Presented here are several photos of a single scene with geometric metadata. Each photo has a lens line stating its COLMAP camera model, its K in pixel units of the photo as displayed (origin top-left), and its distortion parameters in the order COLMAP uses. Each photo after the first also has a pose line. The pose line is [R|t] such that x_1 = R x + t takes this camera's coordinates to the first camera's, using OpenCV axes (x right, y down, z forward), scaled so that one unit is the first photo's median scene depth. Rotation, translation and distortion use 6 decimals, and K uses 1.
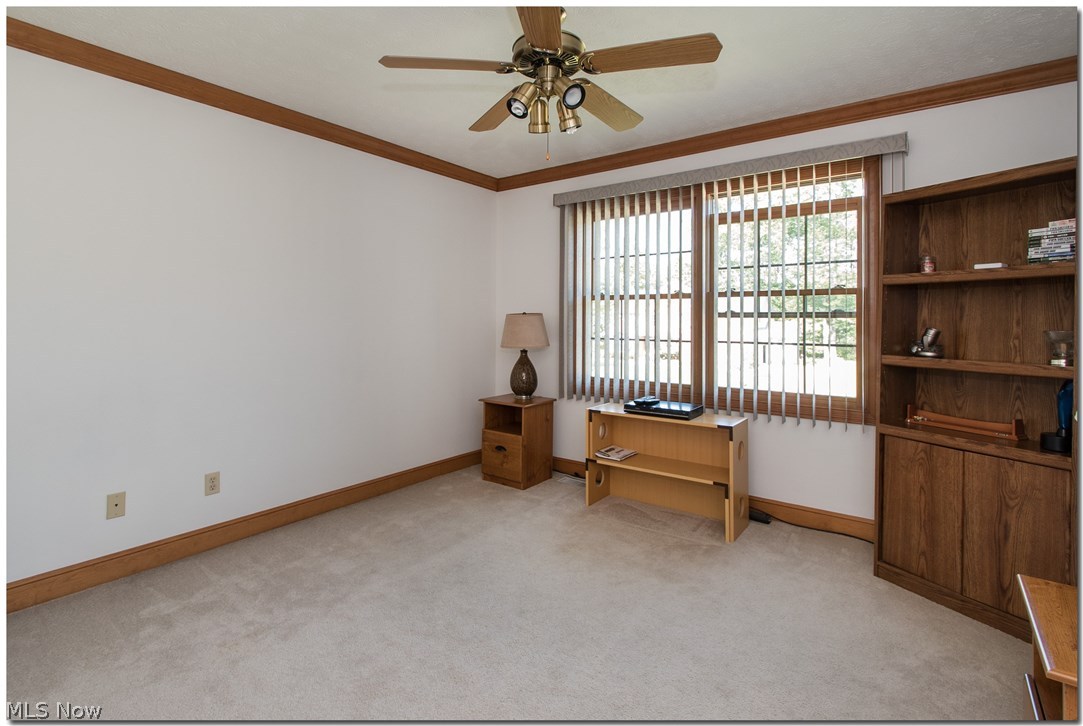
lens RADIAL K [[524.5, 0, 540.6], [0, 524.5, 309.8], [0, 0, 1]] dist [0.000062, -0.000018]
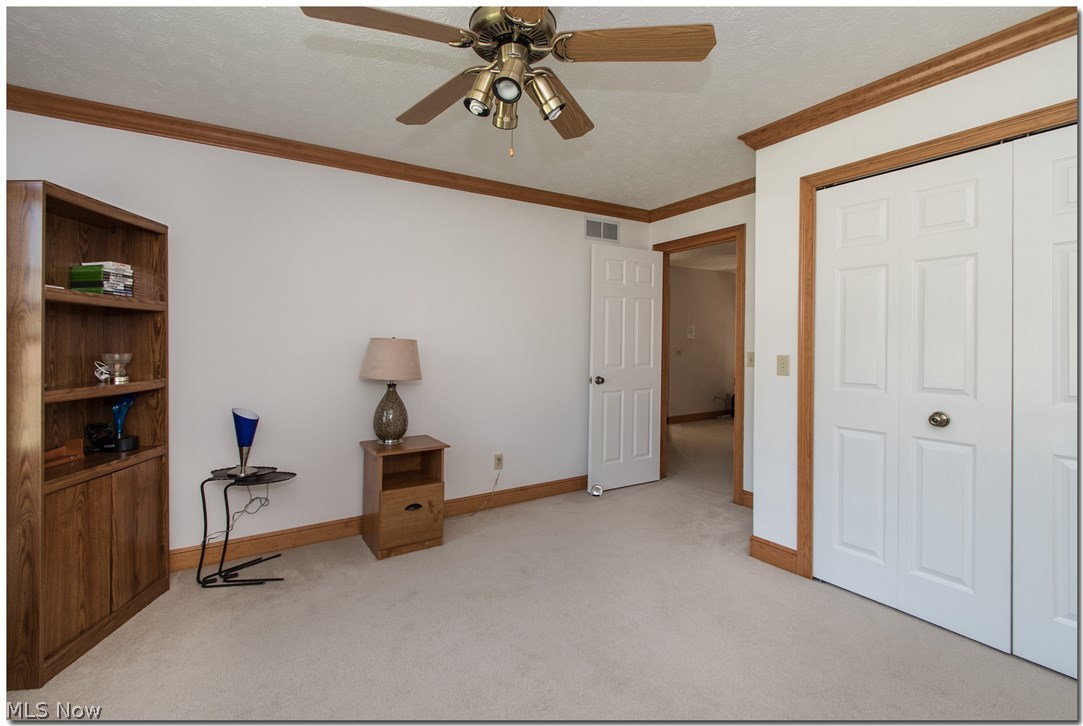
lens RADIAL K [[501.0, 0, 541.4], [0, 501.0, 347.7], [0, 0, 1]] dist [0.000126, -0.000020]
pose [[-0.935688, -0.010035, 0.352686, -0.309975], [-0.011702, 0.999928, -0.002597, 0.016562], [-0.352634, -0.006557, -0.935738, 1.574687]]
